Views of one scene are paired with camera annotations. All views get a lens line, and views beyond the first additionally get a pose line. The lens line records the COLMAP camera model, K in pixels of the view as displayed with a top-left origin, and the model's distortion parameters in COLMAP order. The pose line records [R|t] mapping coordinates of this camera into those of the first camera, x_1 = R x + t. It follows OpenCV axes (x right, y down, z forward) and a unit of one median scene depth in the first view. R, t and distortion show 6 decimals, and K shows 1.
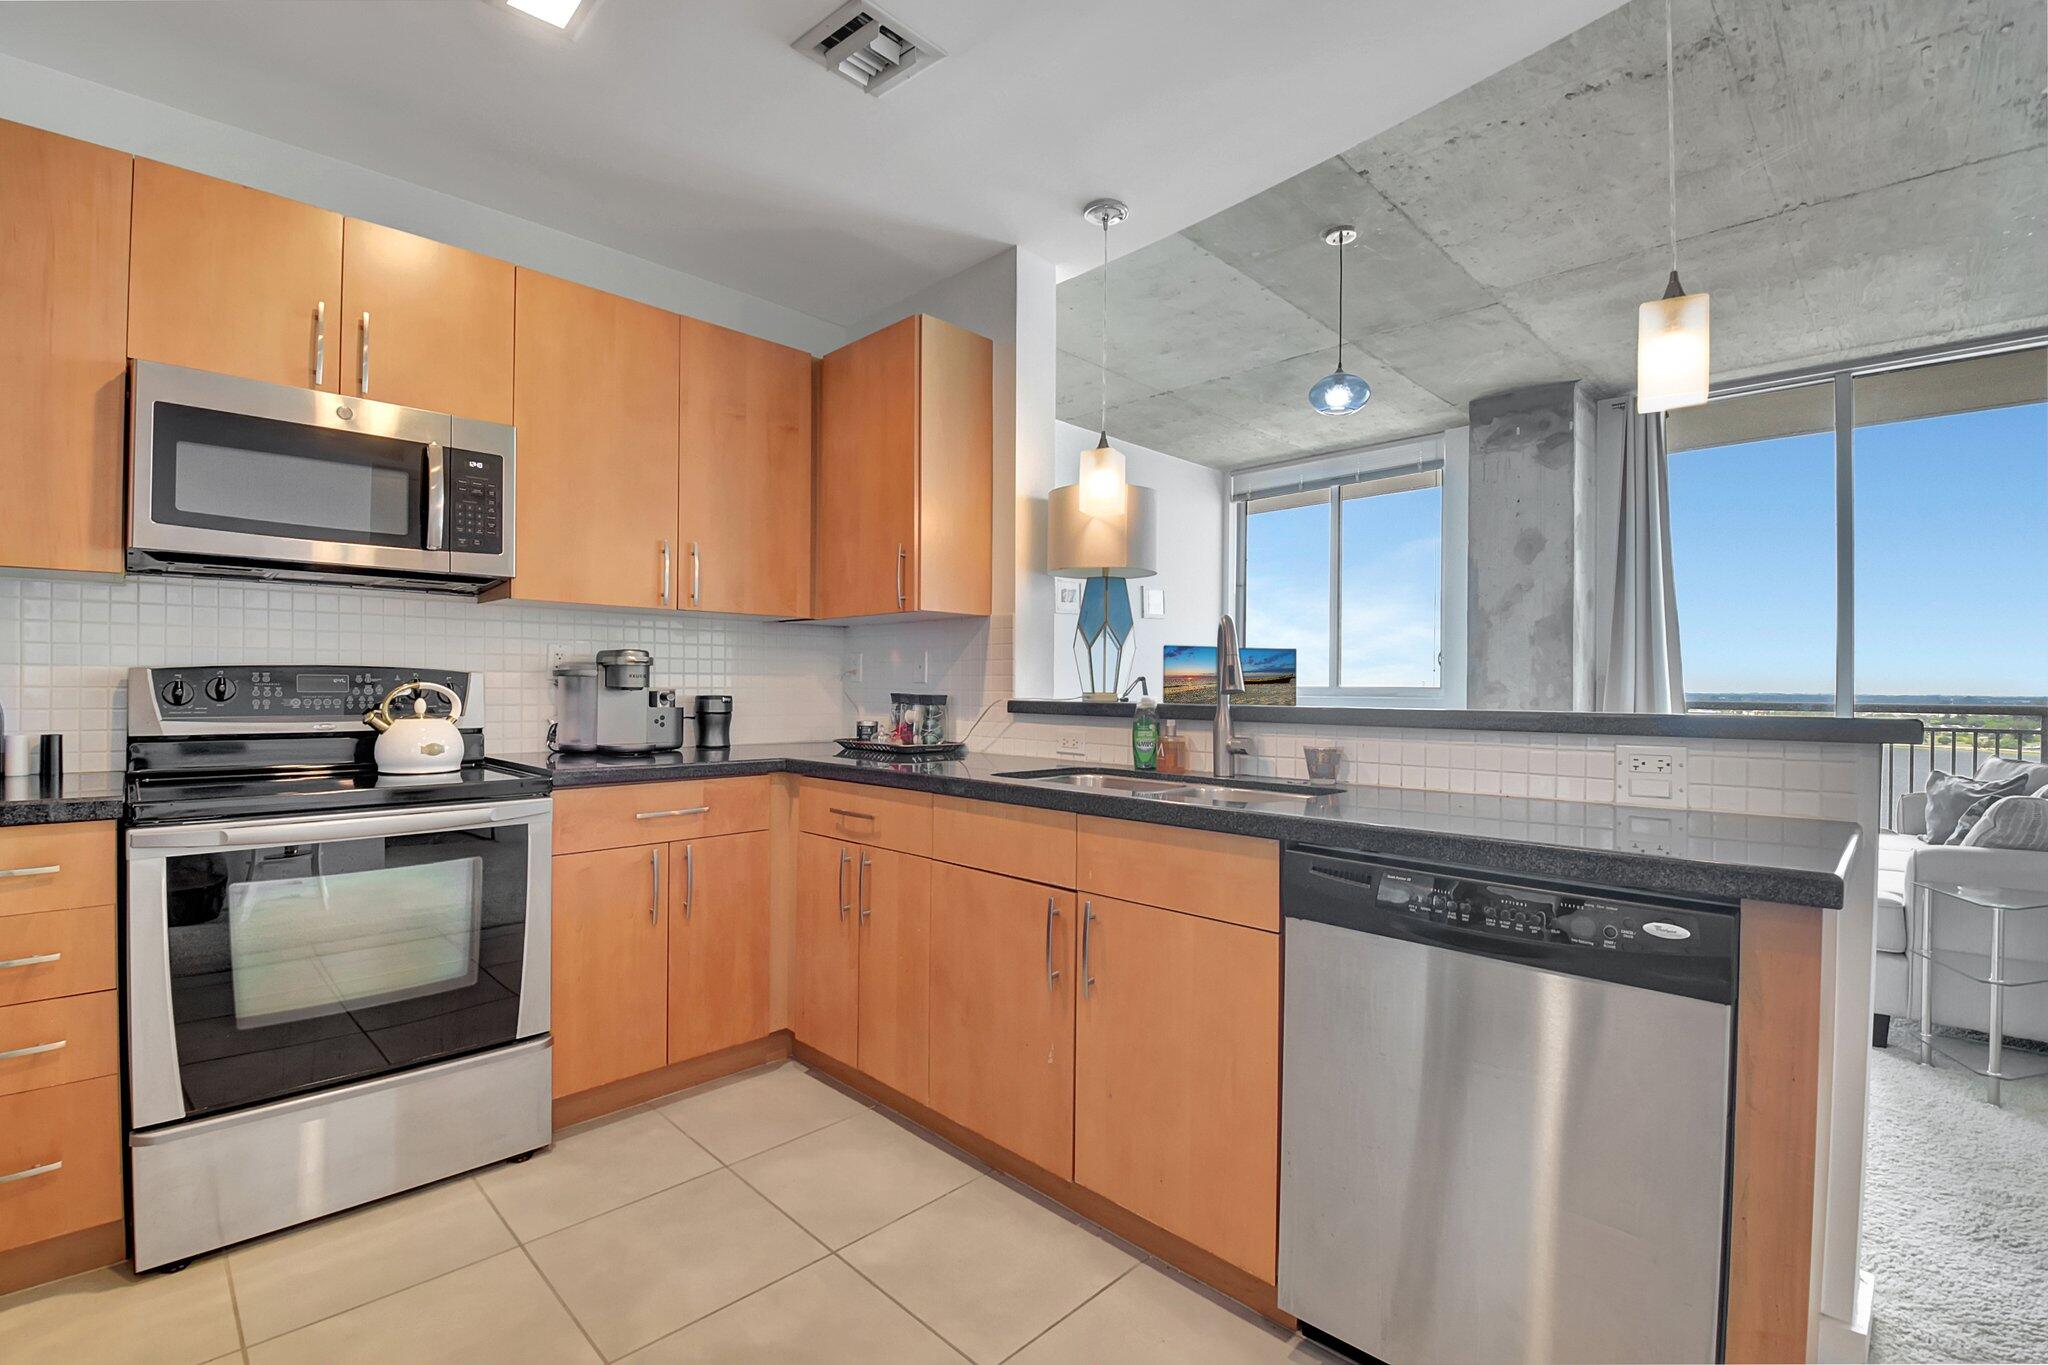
lens RADIAL K [[899.7, 0, 995.5], [0, 899.7, 689.9], [0, 0, 1]] dist [0.011515, -0.016714]
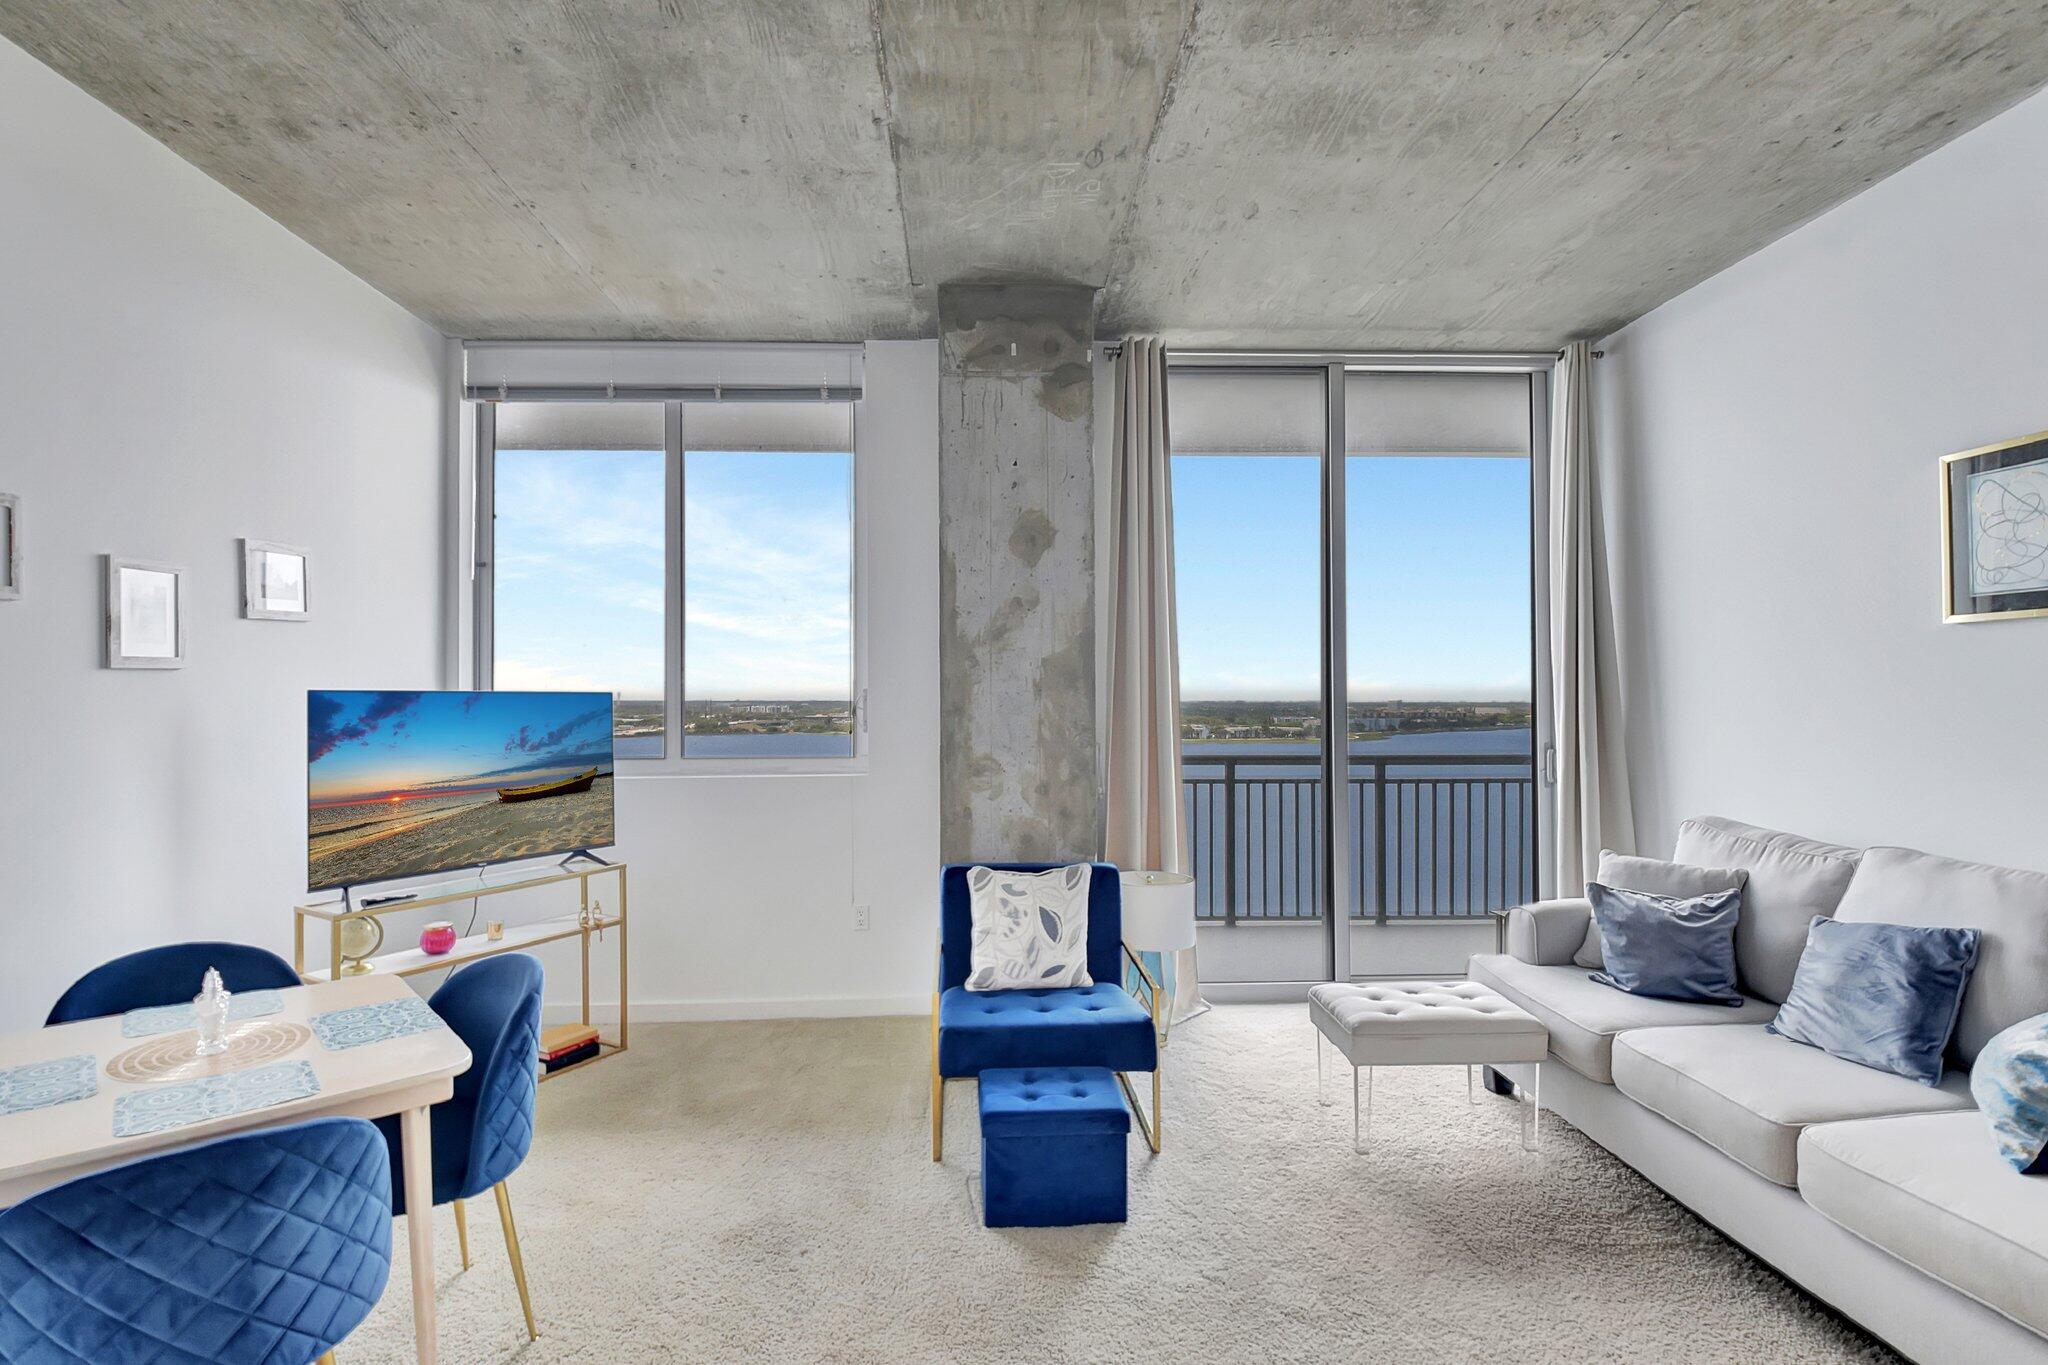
lens RADIAL K [[899.7, 0, 995.5], [0, 899.7, 689.9], [0, 0, 1]] dist [0.011515, -0.016714]
pose [[0.664577, -0.006726, 0.747189, 0.108573], [0.012407, 0.999921, -0.002035, -0.052816], [-0.747117, 0.010623, 0.664608, 0.597436]]
